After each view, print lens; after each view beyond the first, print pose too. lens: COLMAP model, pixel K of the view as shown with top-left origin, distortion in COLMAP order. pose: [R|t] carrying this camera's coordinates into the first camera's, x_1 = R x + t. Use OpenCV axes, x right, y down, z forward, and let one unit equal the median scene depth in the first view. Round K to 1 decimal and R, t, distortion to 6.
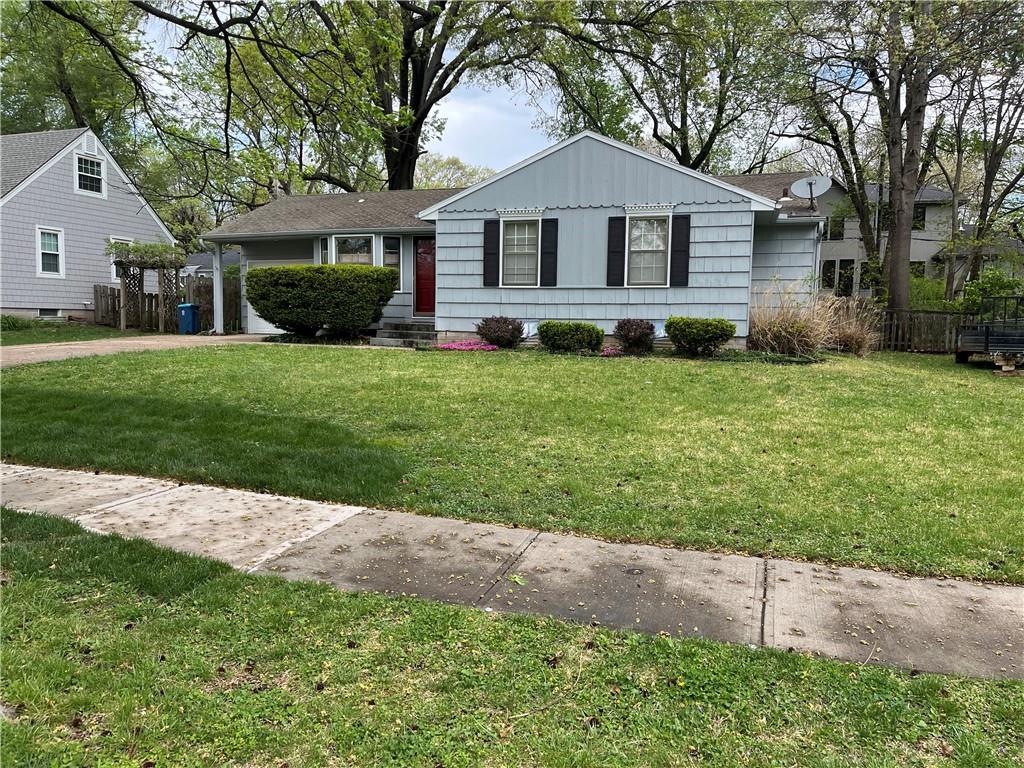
lens RADIAL K [[779.0, 0, 512.0], [0, 779.0, 384.0], [0, 0, 1]] dist [0.032592, -0.004101]
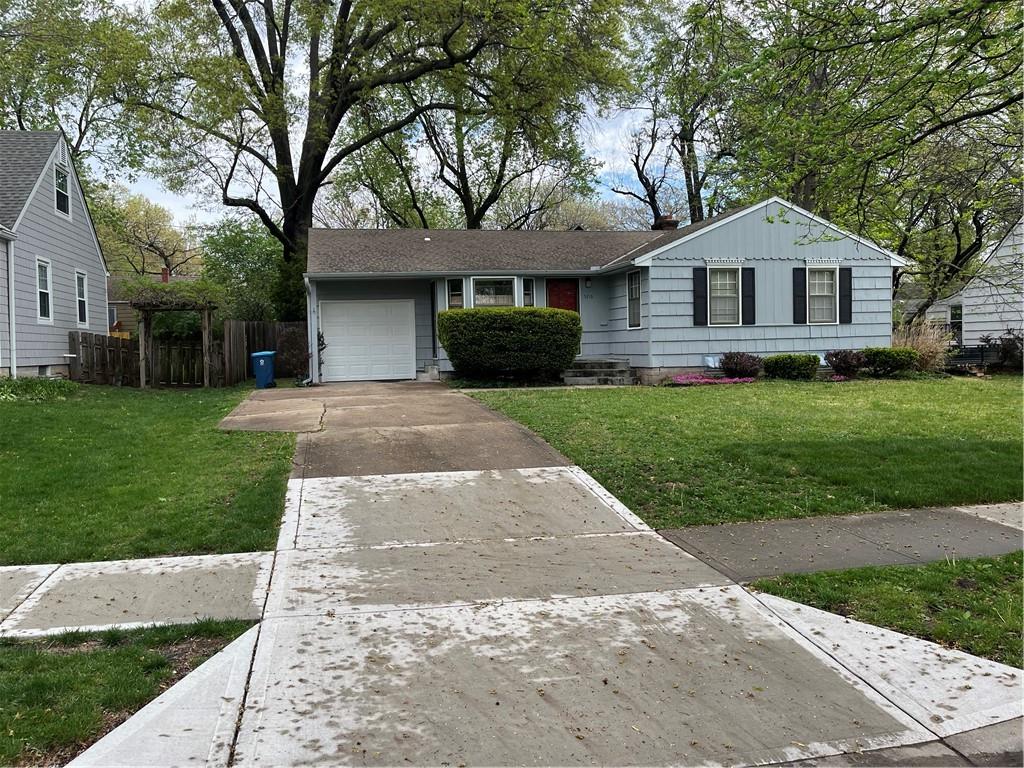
lens RADIAL K [[779.0, 0, 512.0], [0, 779.0, 384.0], [0, 0, 1]] dist [0.032592, -0.004101]
pose [[0.856907, -0.054256, 0.512608, -0.853039], [0.076794, 0.996785, -0.022871, -0.036683], [-0.509719, 0.058964, 0.858318, 0.176319]]
